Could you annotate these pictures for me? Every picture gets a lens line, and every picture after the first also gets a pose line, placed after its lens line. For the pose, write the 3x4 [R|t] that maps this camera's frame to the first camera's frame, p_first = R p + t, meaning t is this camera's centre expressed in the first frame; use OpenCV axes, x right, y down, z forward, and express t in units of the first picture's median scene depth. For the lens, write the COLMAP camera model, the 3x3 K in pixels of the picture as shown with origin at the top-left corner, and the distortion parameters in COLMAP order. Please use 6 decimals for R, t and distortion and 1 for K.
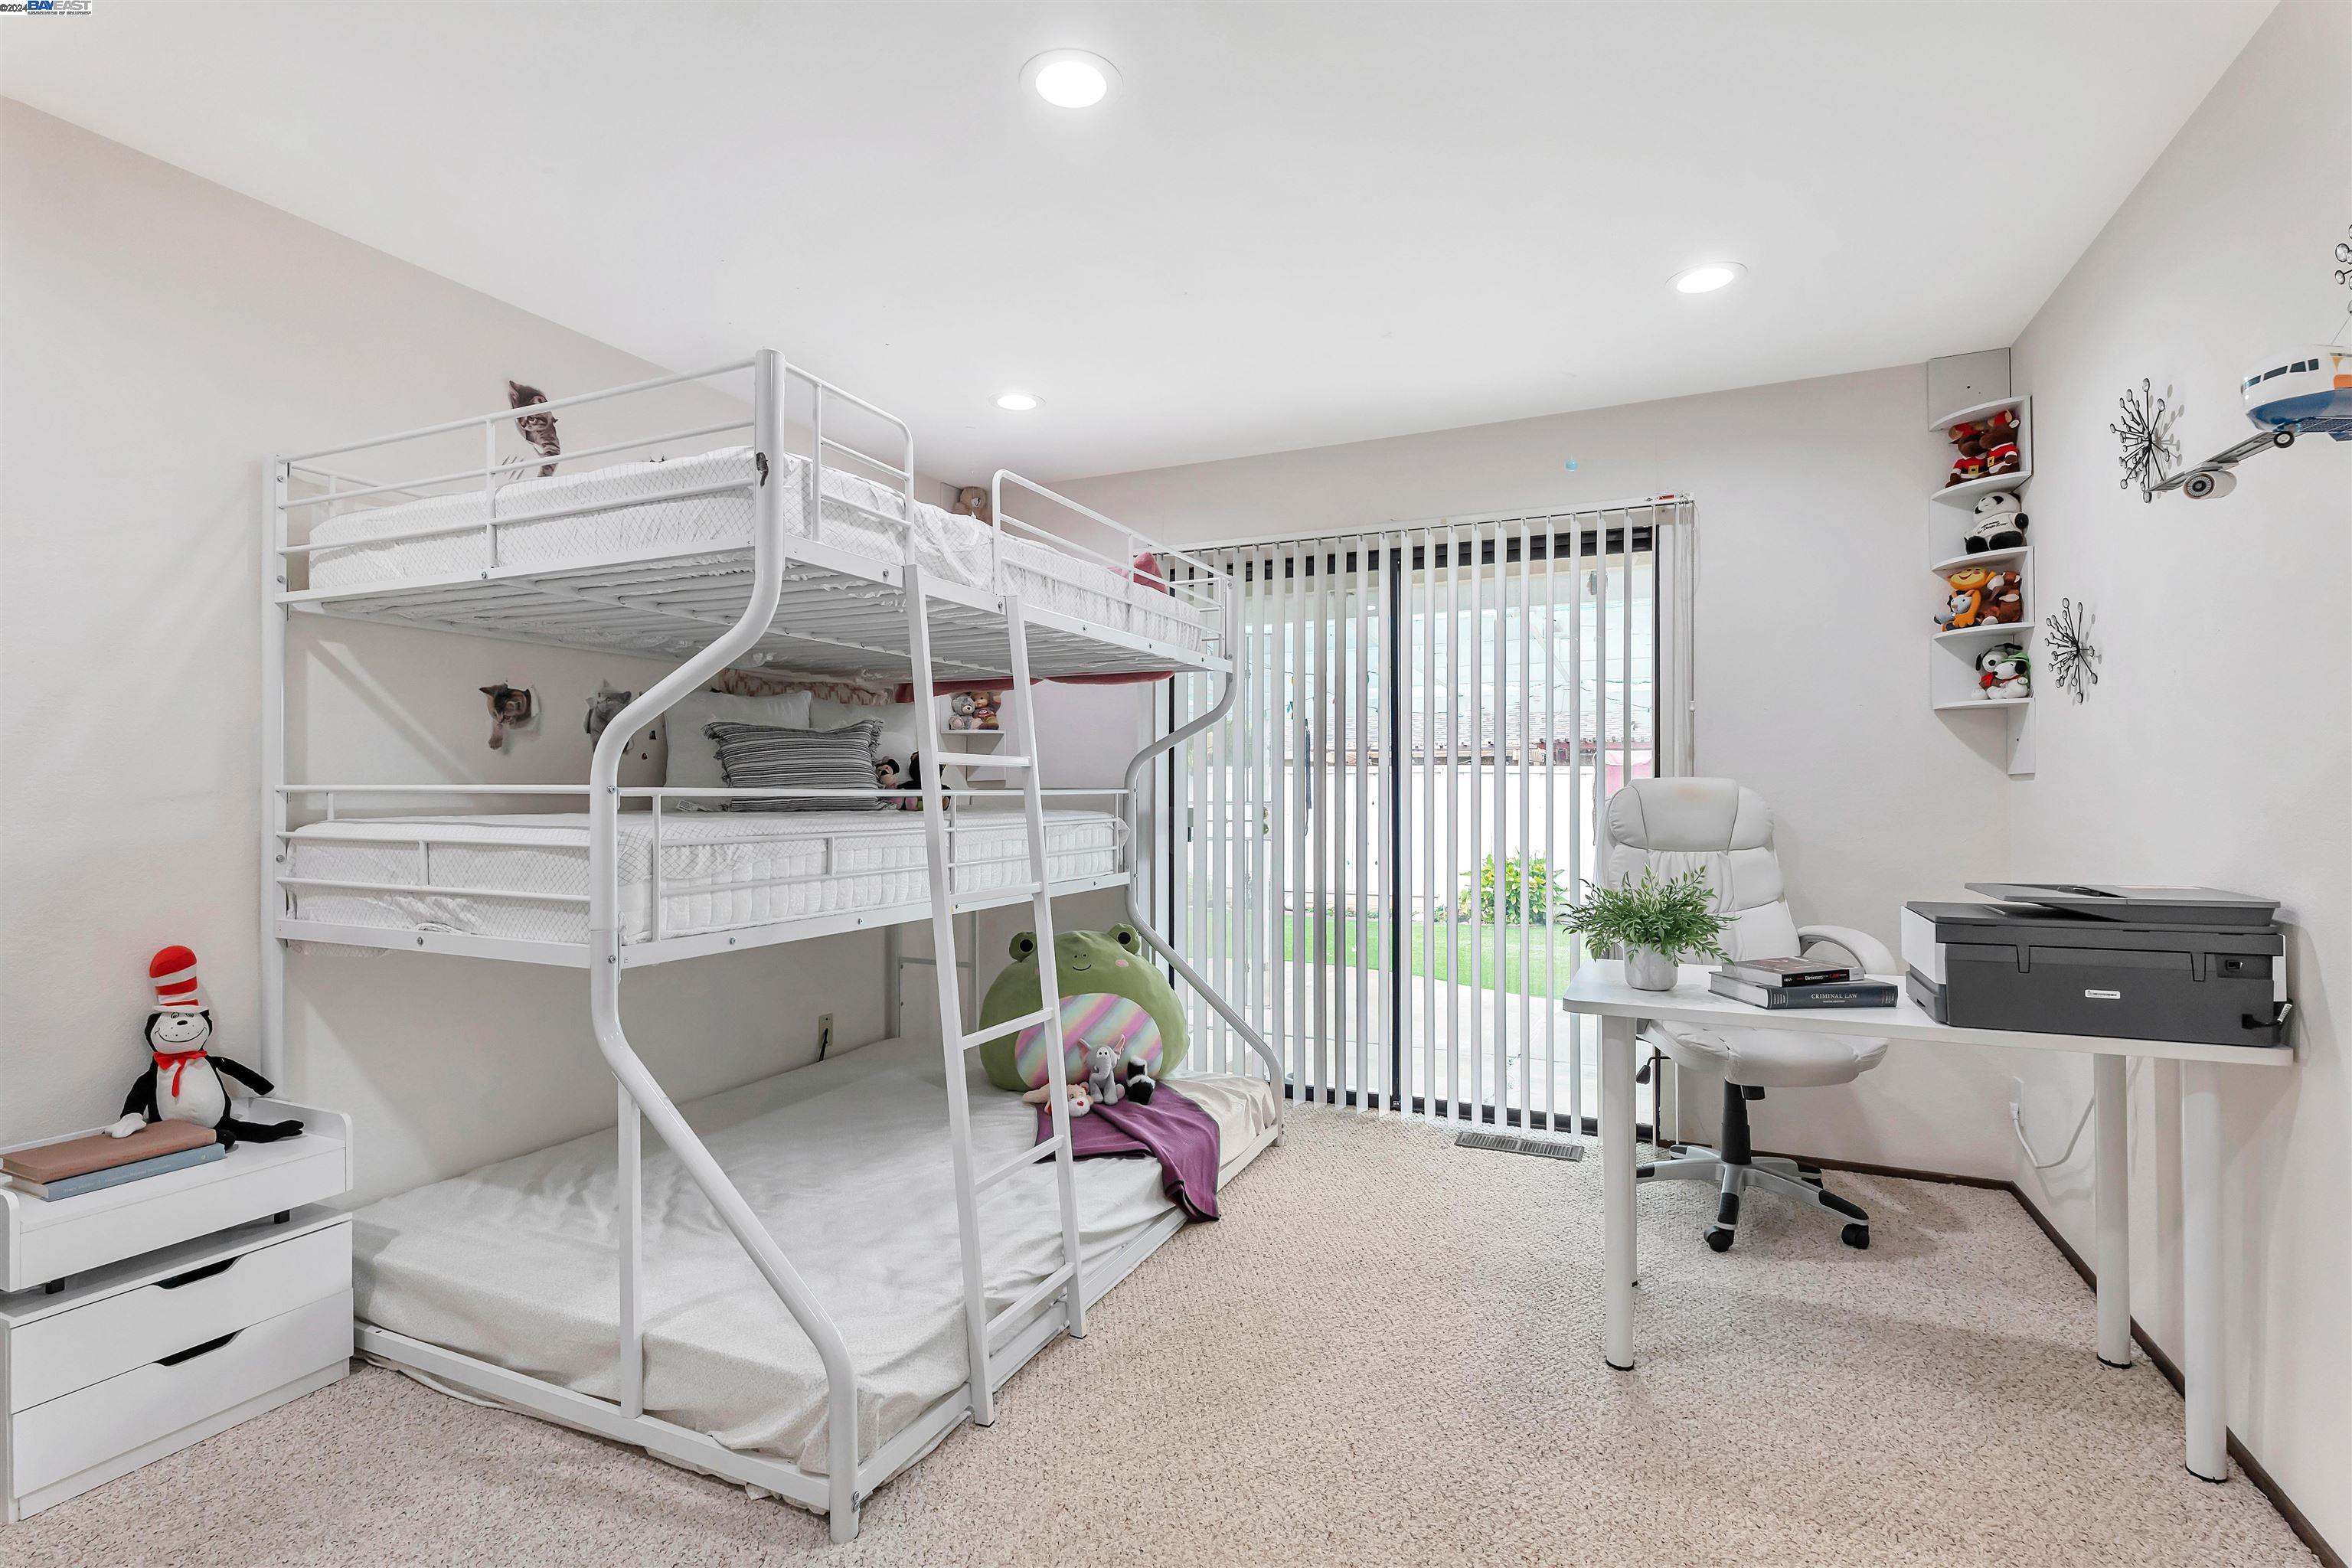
lens RADIAL K [[1093.4, 0, 1176.8], [0, 1093.4, 787.1], [0, 0, 1]] dist [0.004142, -0.001655]
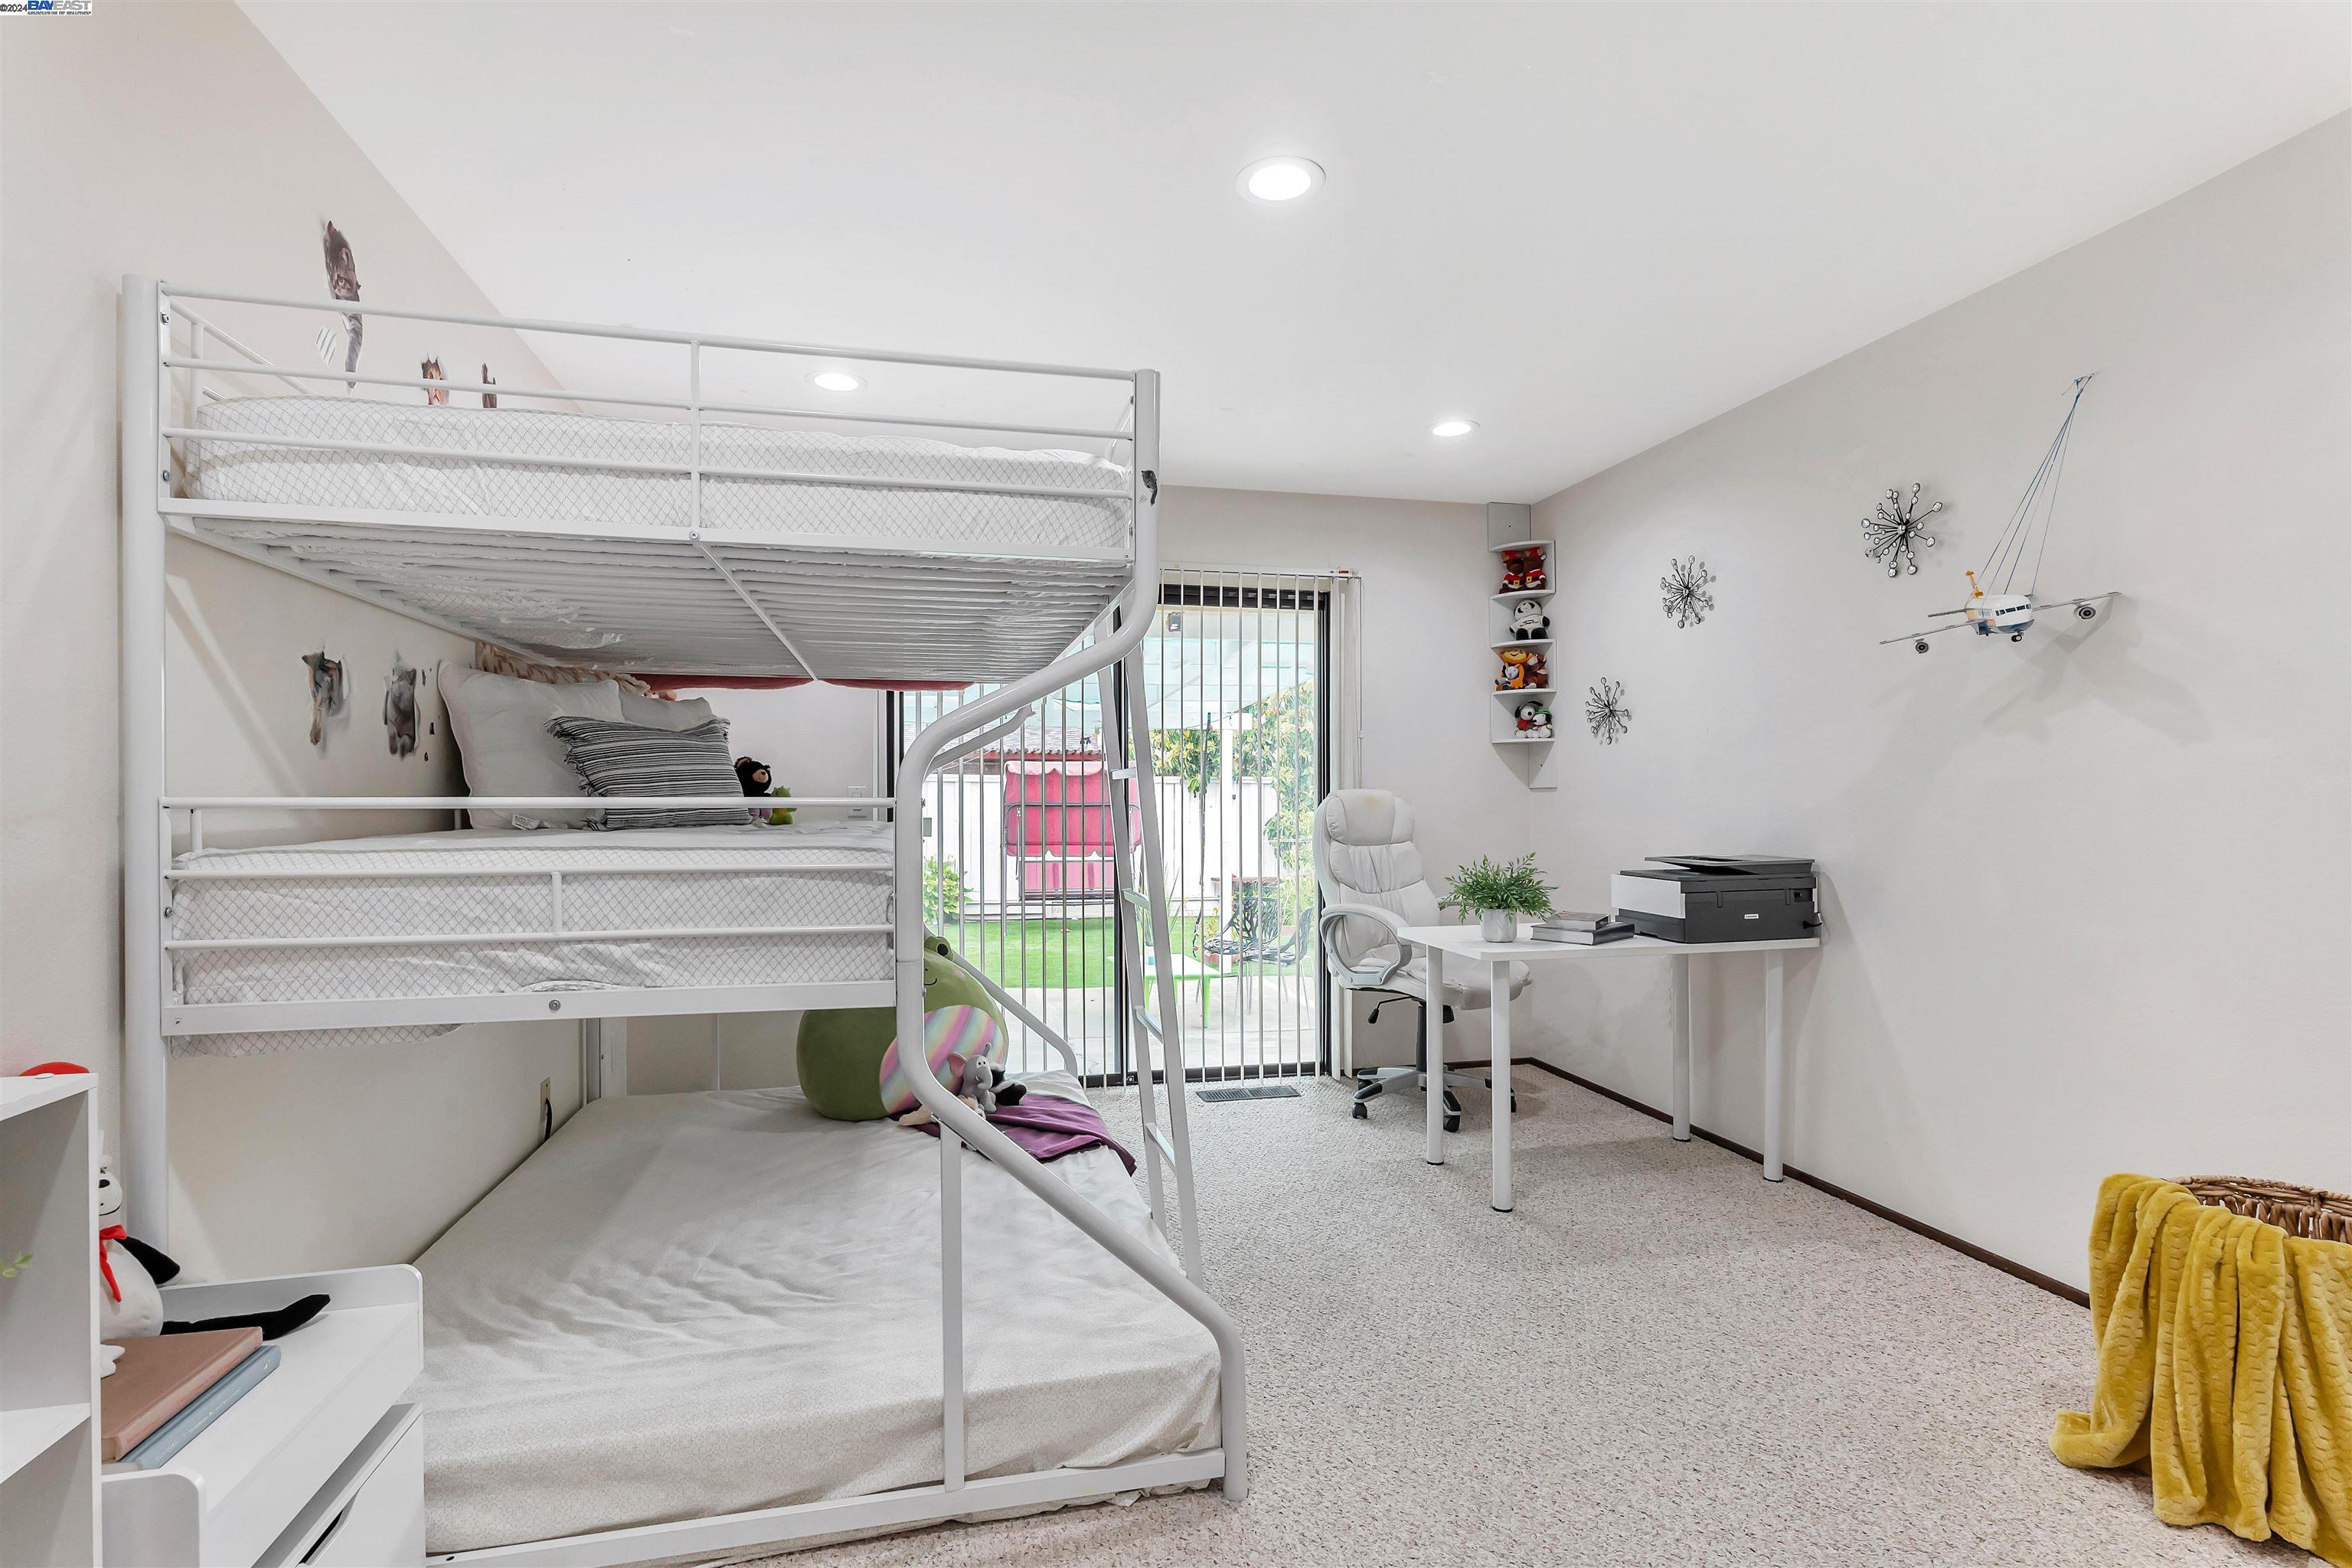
lens RADIAL K [[1093.4, 0, 1182.4], [0, 1093.4, 798.2], [0, 0, 1]] dist [0.004142, -0.001655]
pose [[0.794556, -0.001955, 0.607187, -0.551230], [-0.000191, 0.999994, 0.003470, -0.002926], [-0.607190, -0.002873, 0.794551, 0.097861]]
